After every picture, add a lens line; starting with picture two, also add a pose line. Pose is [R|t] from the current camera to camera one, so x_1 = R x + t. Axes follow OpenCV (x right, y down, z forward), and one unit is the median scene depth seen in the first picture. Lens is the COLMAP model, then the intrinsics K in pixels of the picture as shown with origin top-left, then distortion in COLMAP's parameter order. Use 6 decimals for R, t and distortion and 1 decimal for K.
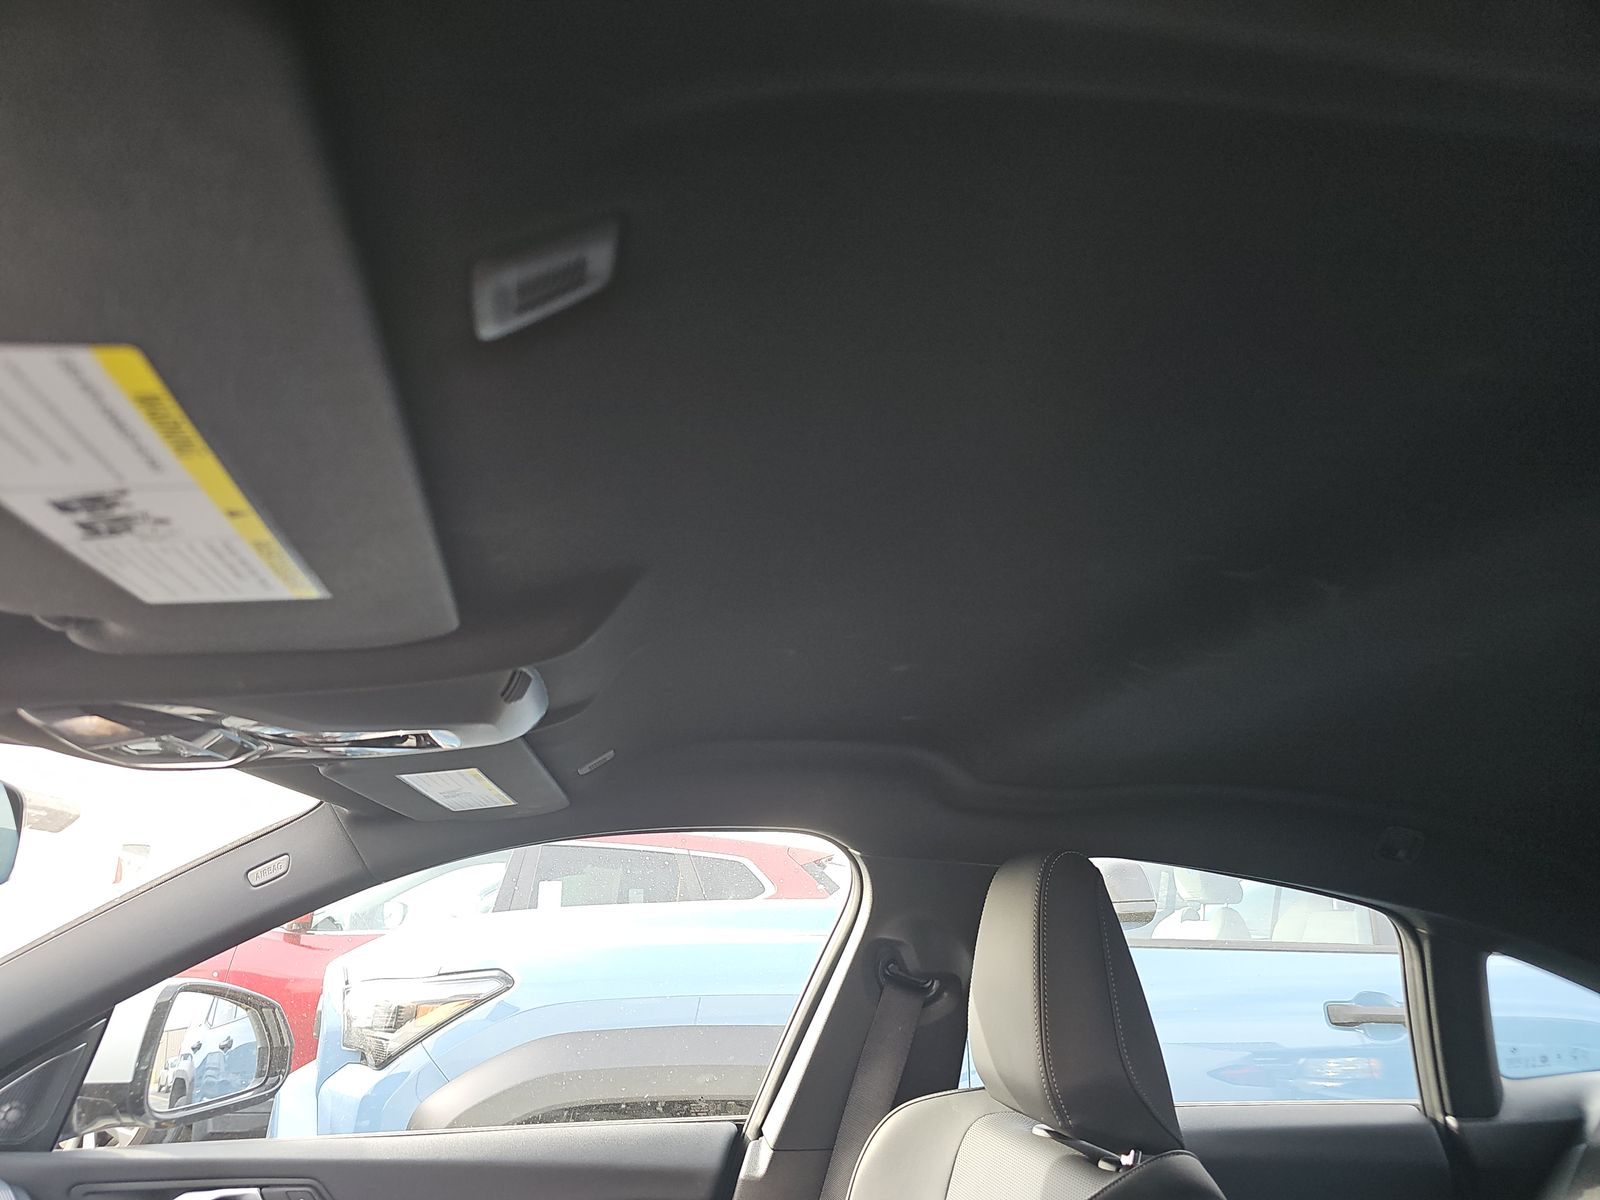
lens RADIAL K [[1066.6, 0, 797.9], [0, 1066.6, 623.9], [0, 0, 1]] dist [-0.002554, -0.001867]
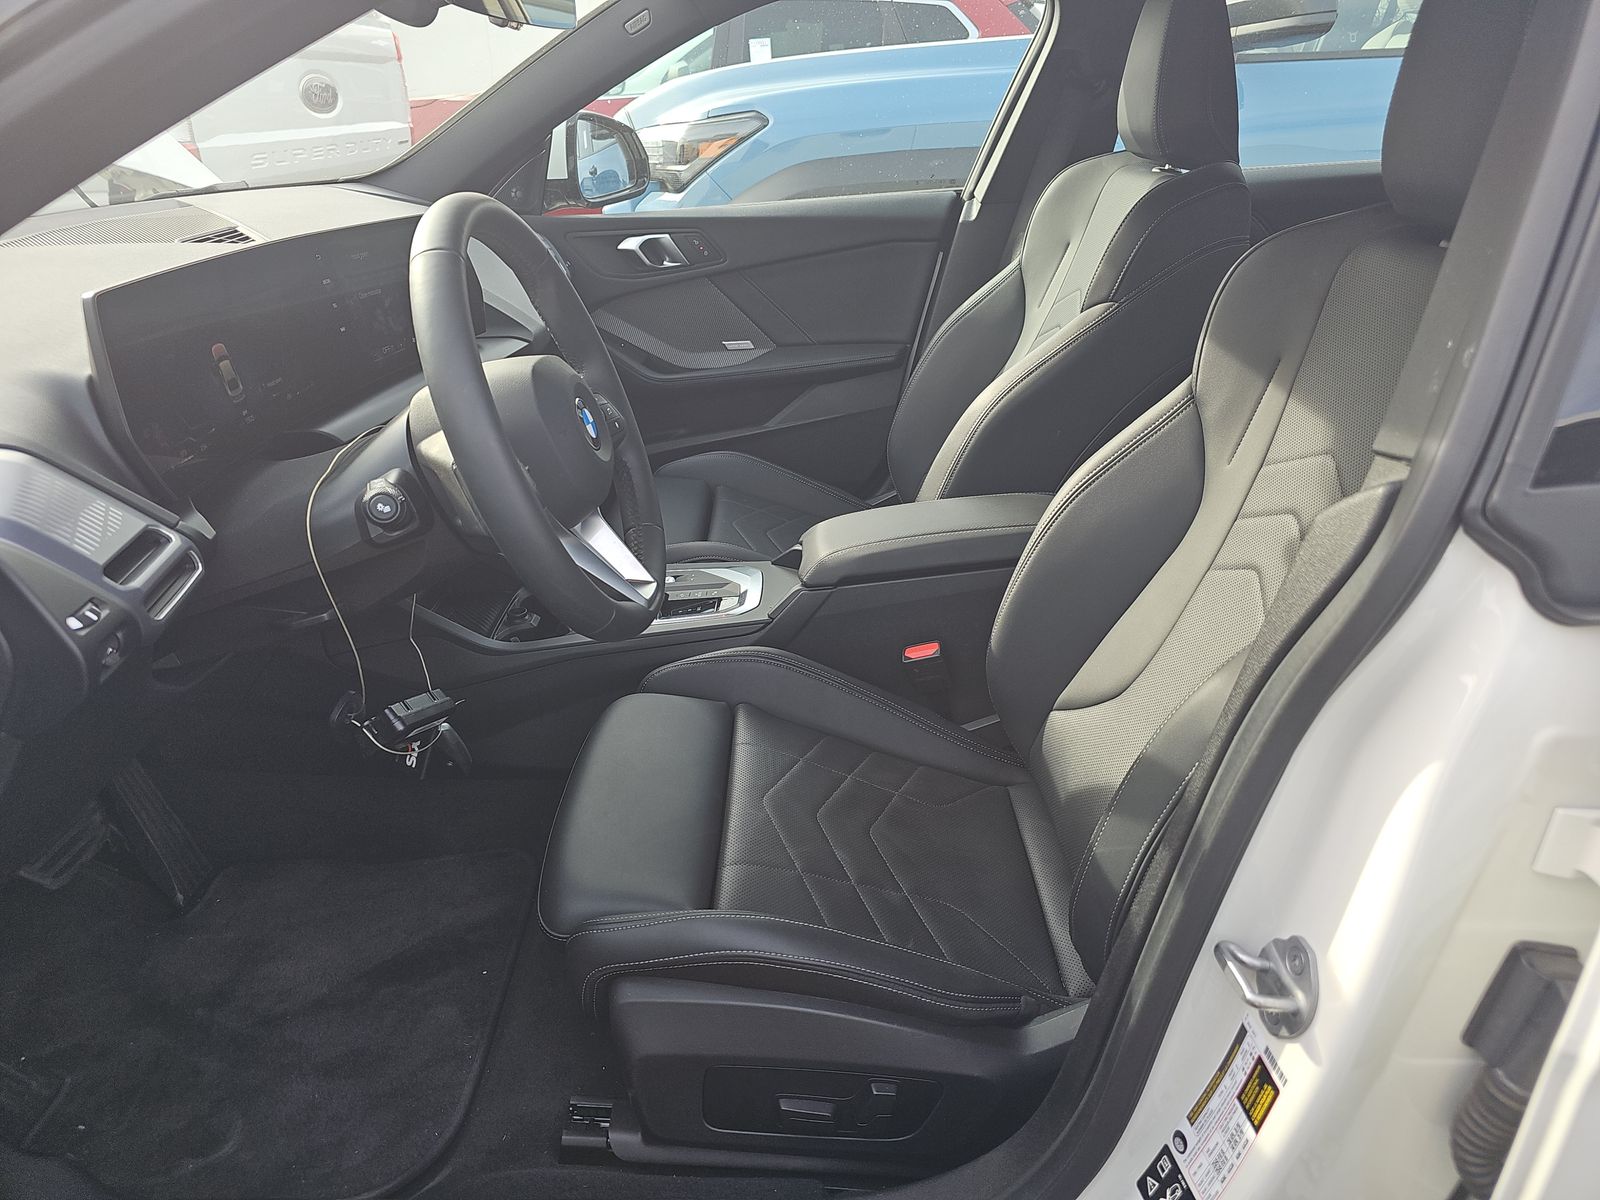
lens RADIAL K [[1066.6, 0, 797.9], [0, 1066.6, 623.9], [0, 0, 1]] dist [-0.002554, -0.001867]
pose [[0.984178, 0.027285, -0.175067, 0.001952], [0.098155, 0.738638, 0.666918, -0.098844], [0.147508, -0.673550, 0.724273, -0.511524]]
